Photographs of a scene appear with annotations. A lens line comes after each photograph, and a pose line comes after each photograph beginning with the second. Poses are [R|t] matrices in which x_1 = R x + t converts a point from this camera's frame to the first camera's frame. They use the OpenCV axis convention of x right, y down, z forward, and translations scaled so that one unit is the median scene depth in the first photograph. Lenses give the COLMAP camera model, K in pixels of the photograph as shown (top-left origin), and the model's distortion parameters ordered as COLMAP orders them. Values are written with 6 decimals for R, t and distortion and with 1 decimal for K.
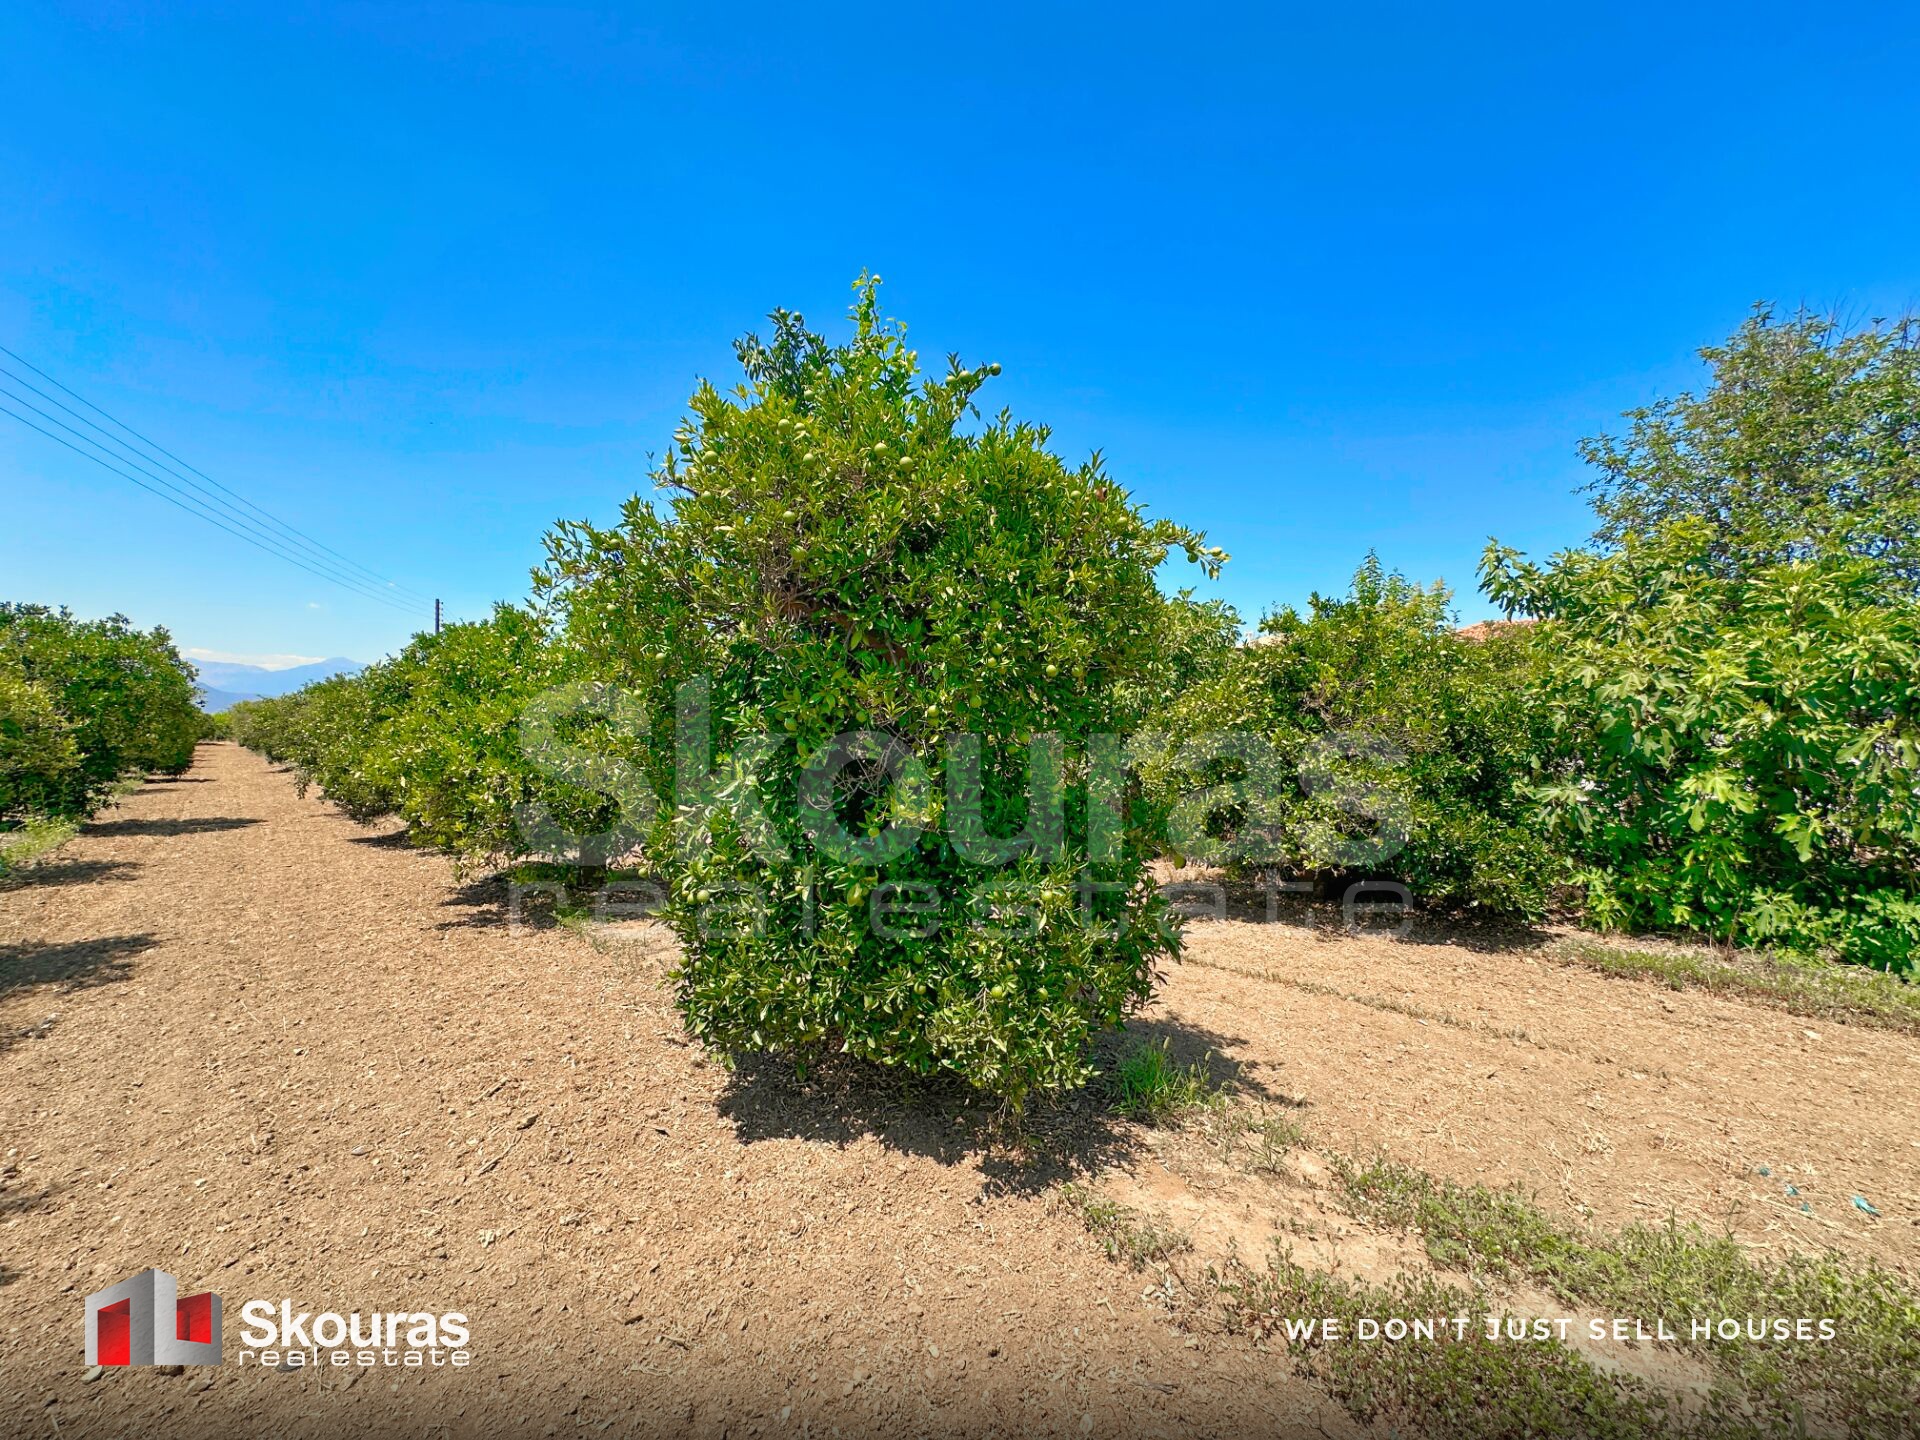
lens RADIAL K [[765.7, 0, 962.9], [0, 765.7, 716.7], [0, 0, 1]] dist [-0.000531, 0.000308]
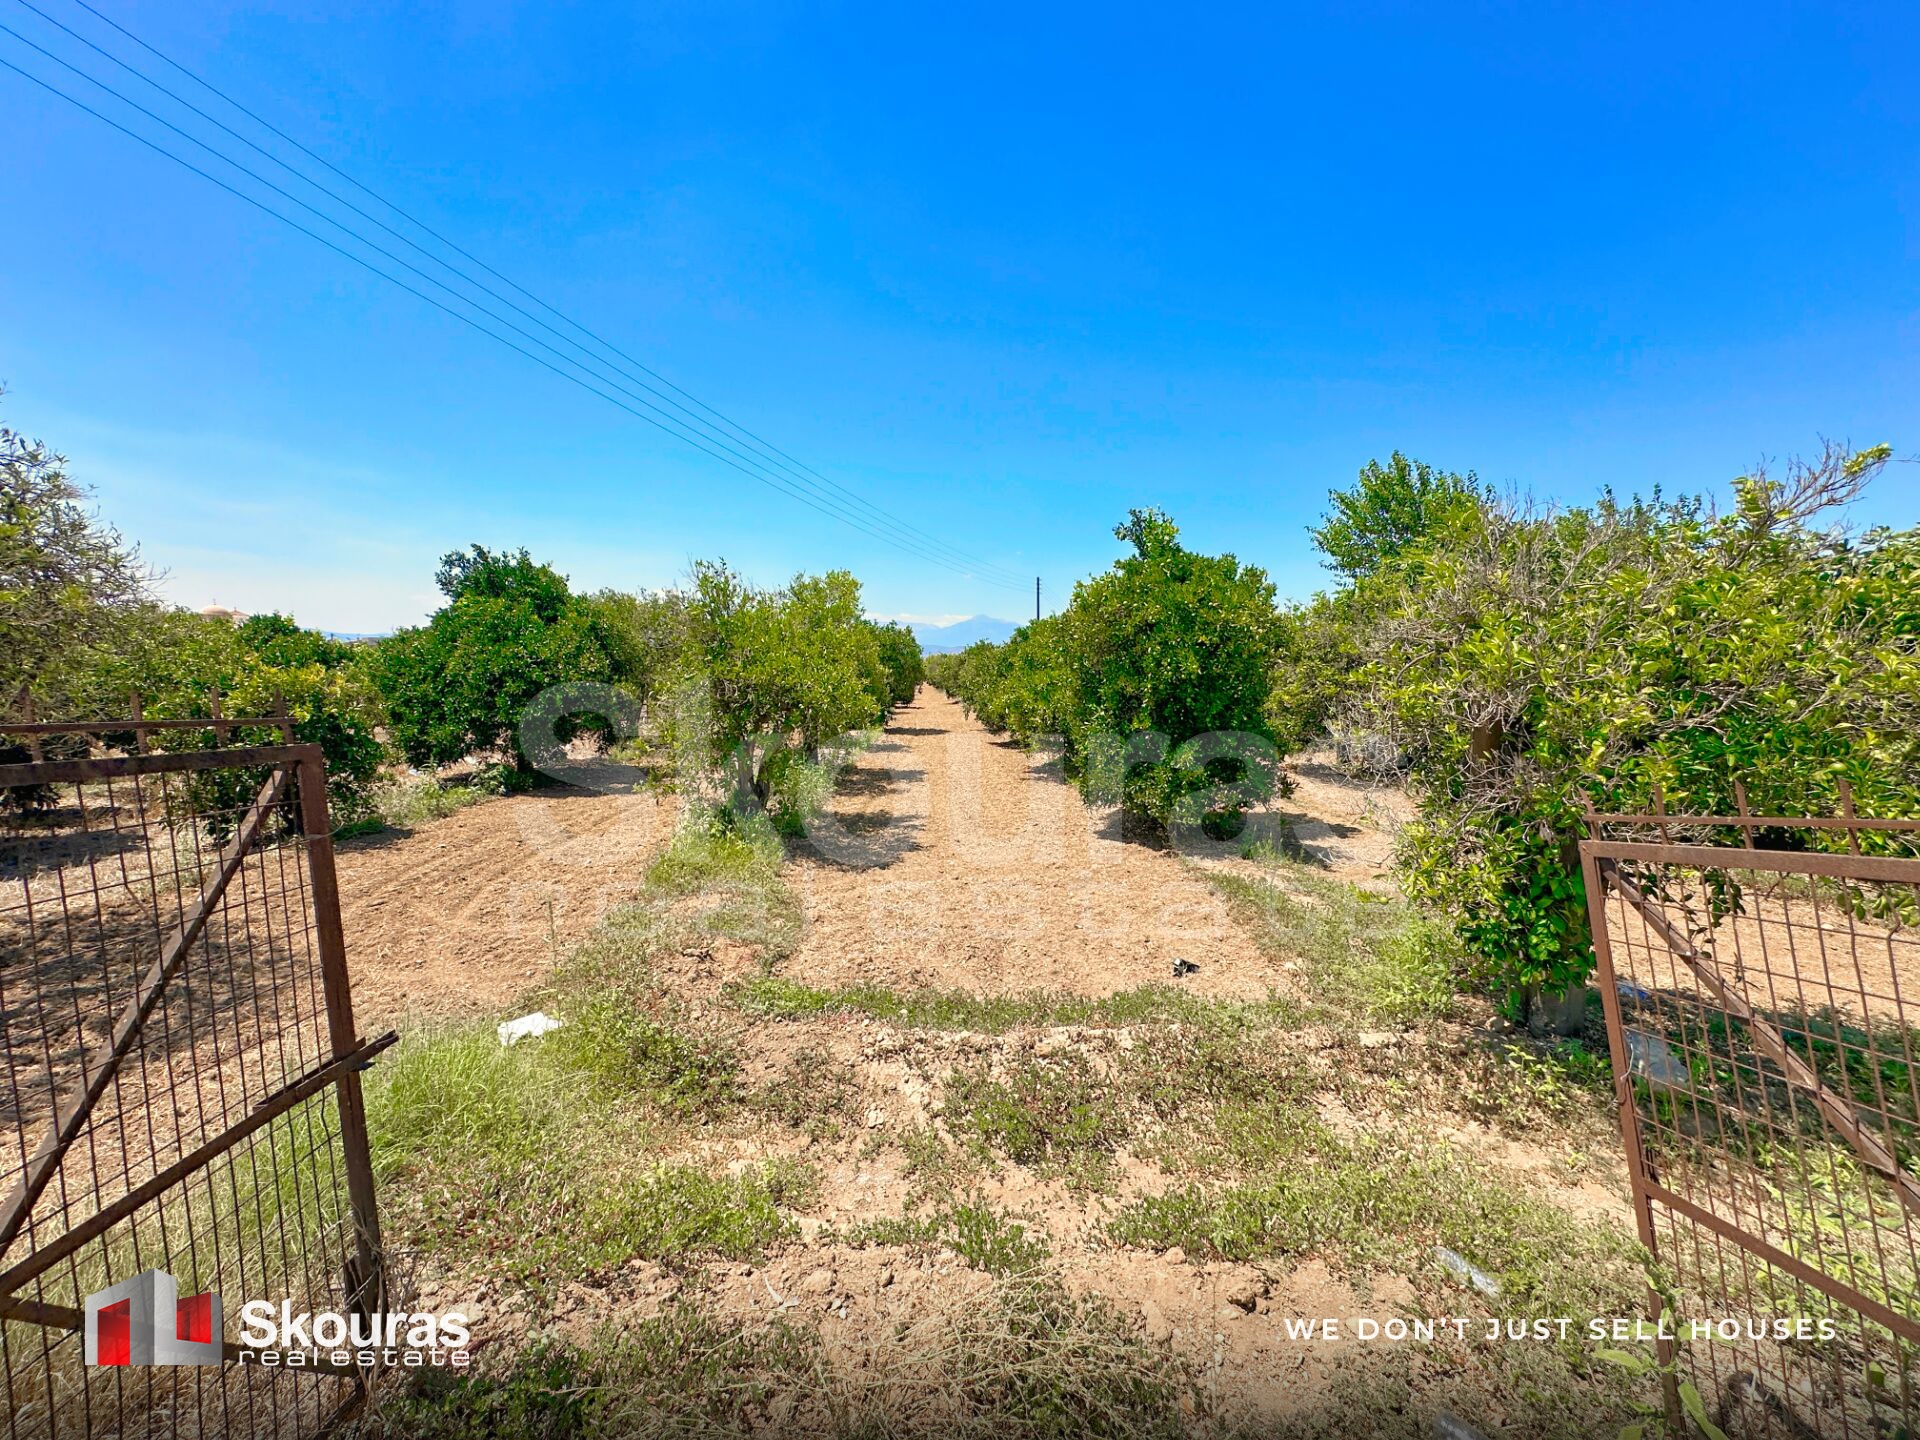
lens RADIAL K [[765.7, 0, 961.2], [0, 765.7, 716.6], [0, 0, 1]] dist [-0.000531, 0.000308]
pose [[0.758380, 0.036035, -0.650816, 0.426464], [0.013703, 0.997369, 0.071191, -0.040254], [0.651669, -0.062908, 0.755890, -0.530892]]
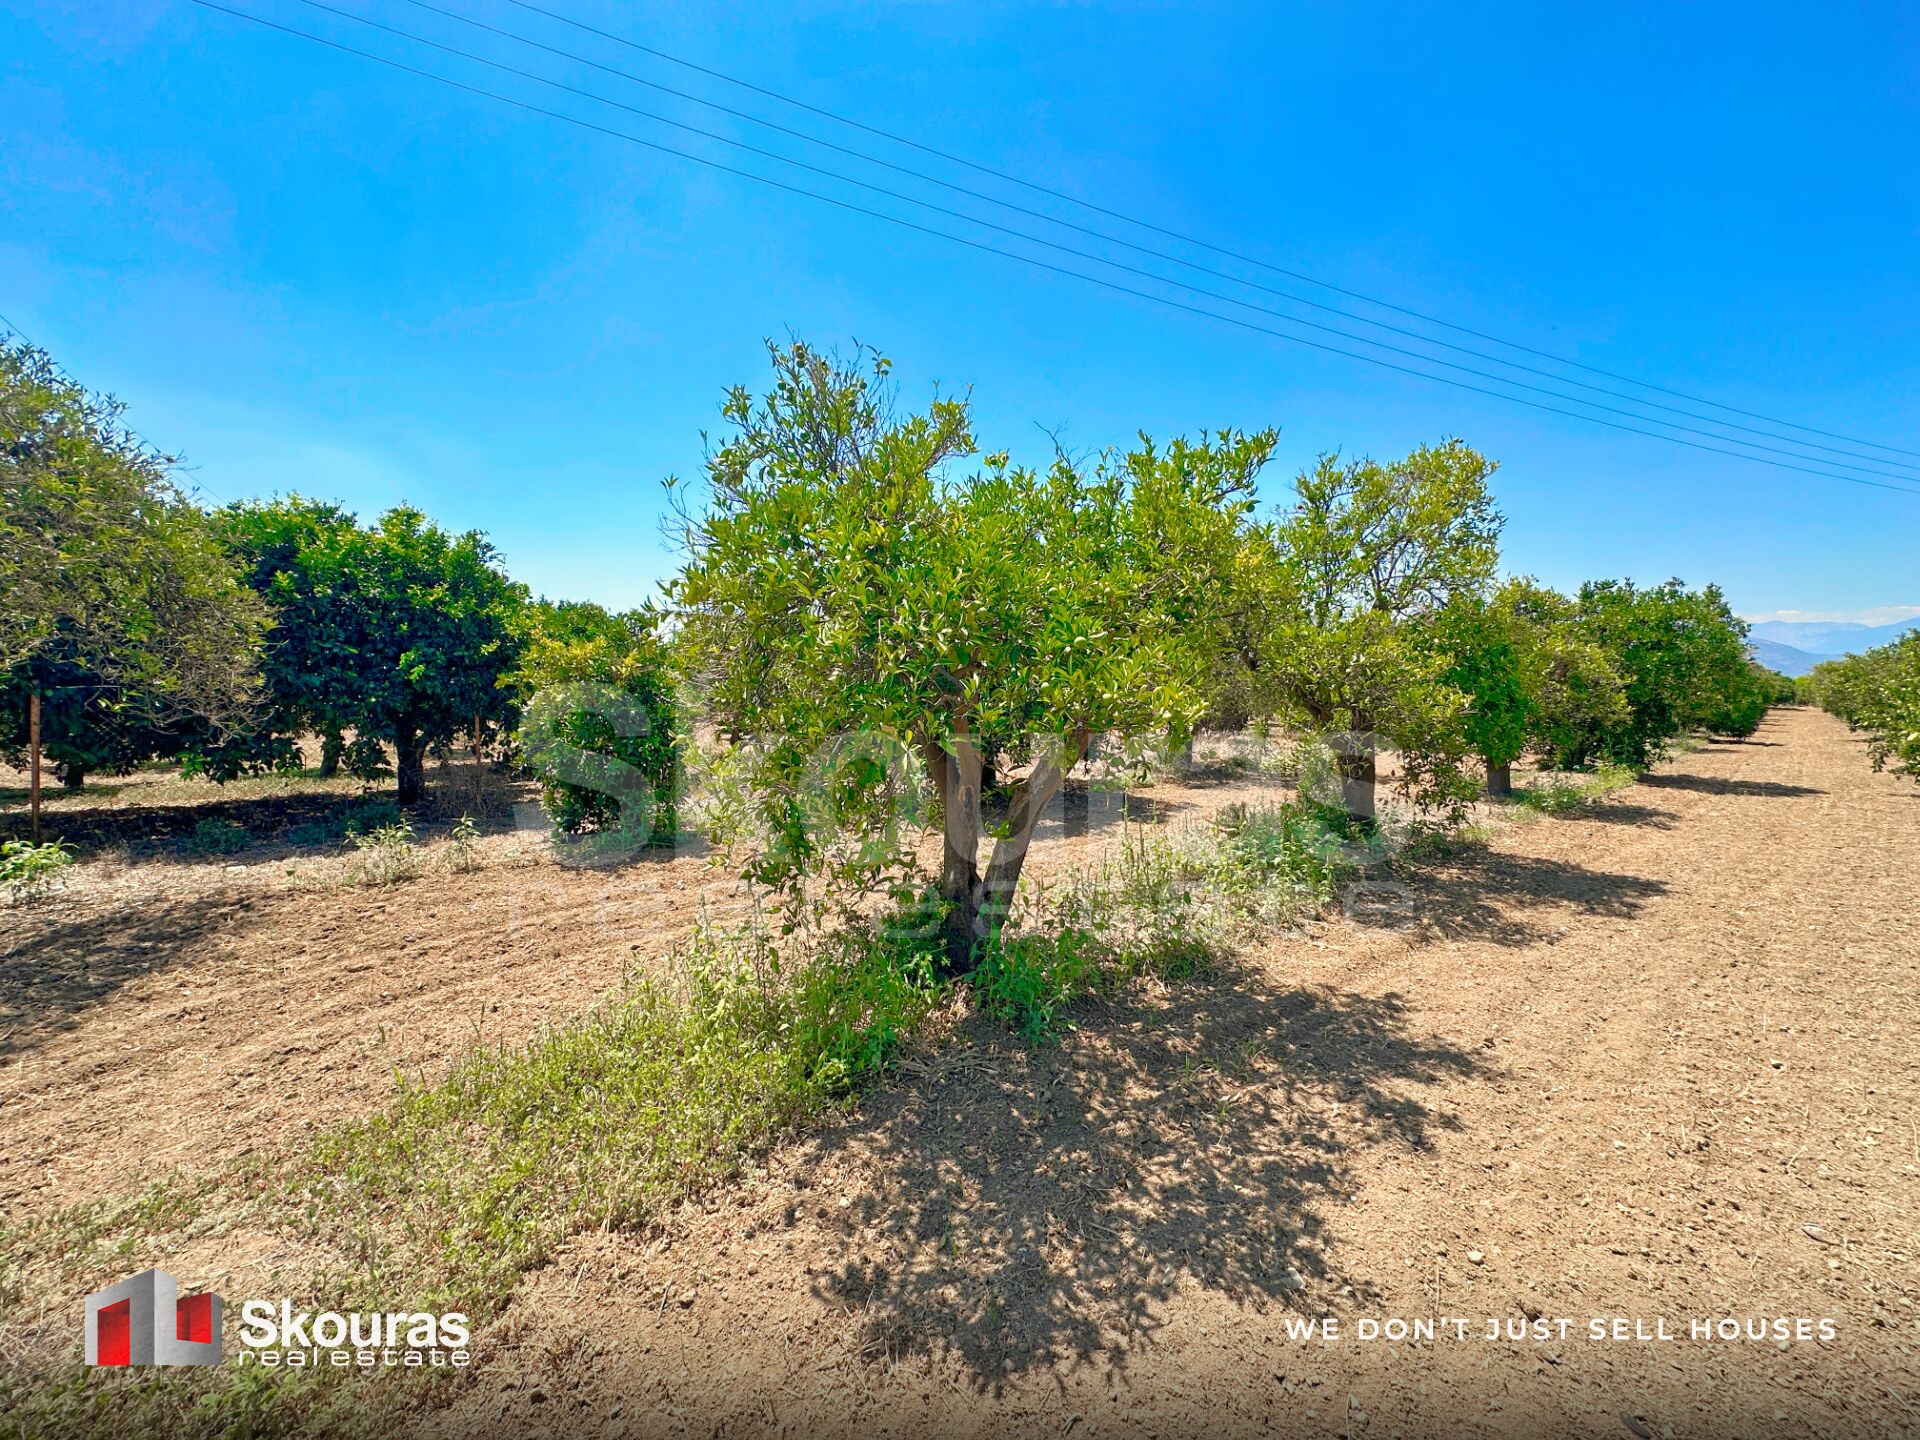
lens RADIAL K [[765.7, 0, 955.6], [0, 765.7, 715.9], [0, 0, 1]] dist [-0.000531, 0.000308]
pose [[-0.037657, 0.030716, -0.998819, -0.014900], [0.013770, 0.999449, 0.030216, 0.014349], [0.999196, -0.012616, -0.038060, 0.075285]]
